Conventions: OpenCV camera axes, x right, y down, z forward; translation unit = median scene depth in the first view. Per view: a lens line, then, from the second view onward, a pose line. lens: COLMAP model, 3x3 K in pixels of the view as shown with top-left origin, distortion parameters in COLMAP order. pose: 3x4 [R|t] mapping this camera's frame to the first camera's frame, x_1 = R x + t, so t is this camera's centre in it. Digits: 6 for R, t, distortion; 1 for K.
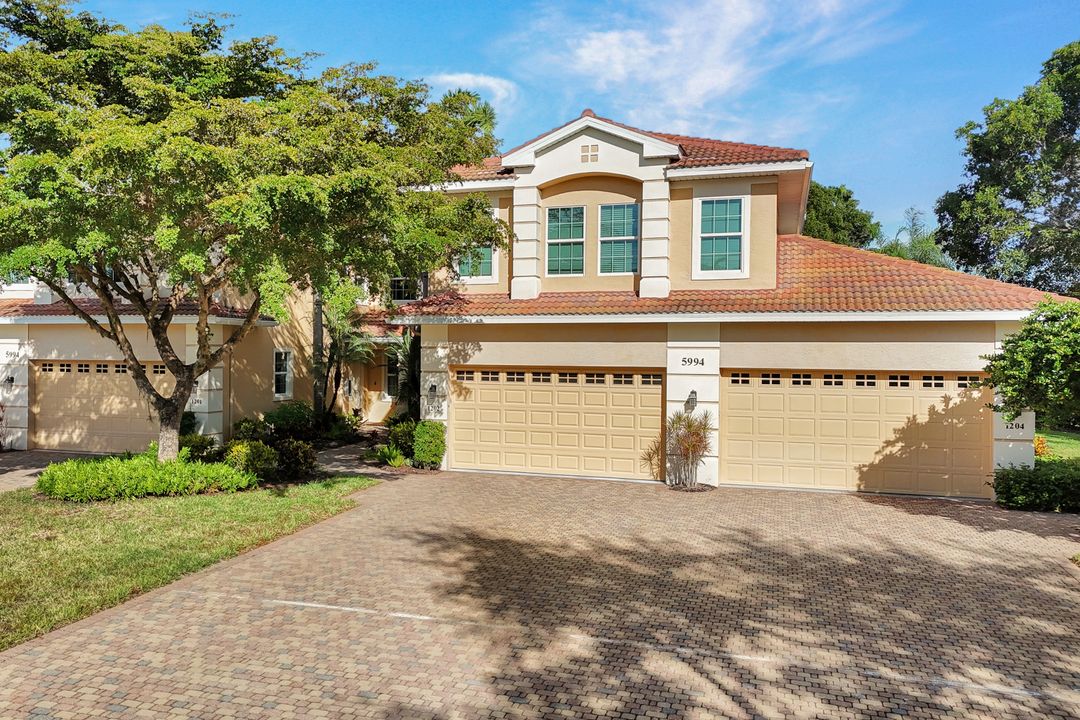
lens RADIAL K [[995.1, 0, 462.6], [0, 995.1, 375.0], [0, 0, 1]] dist [0.060897, -0.025556]
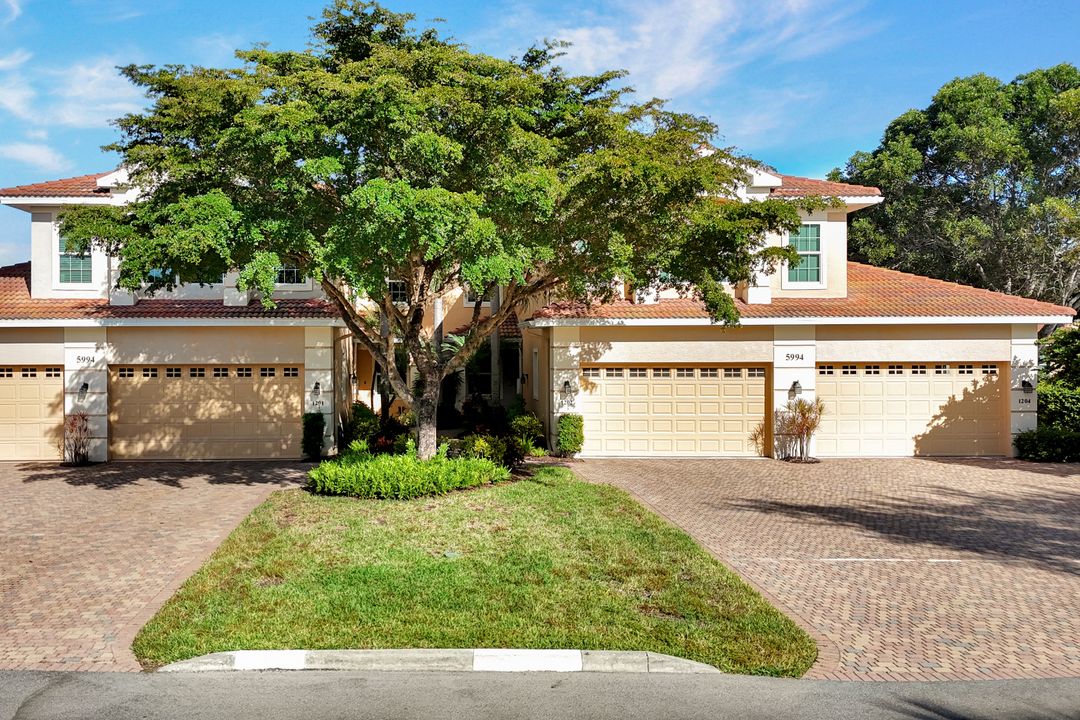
lens RADIAL K [[969.1, 0, 539.7], [0, 969.1, 366.7], [0, 0, 1]] dist [0.014533, 0.026911]
pose [[0.933654, -0.017691, 0.357738, -0.440748], [0.018456, 0.999829, 0.001274, -0.007865], [-0.357699, 0.005413, 0.933821, 0.006567]]
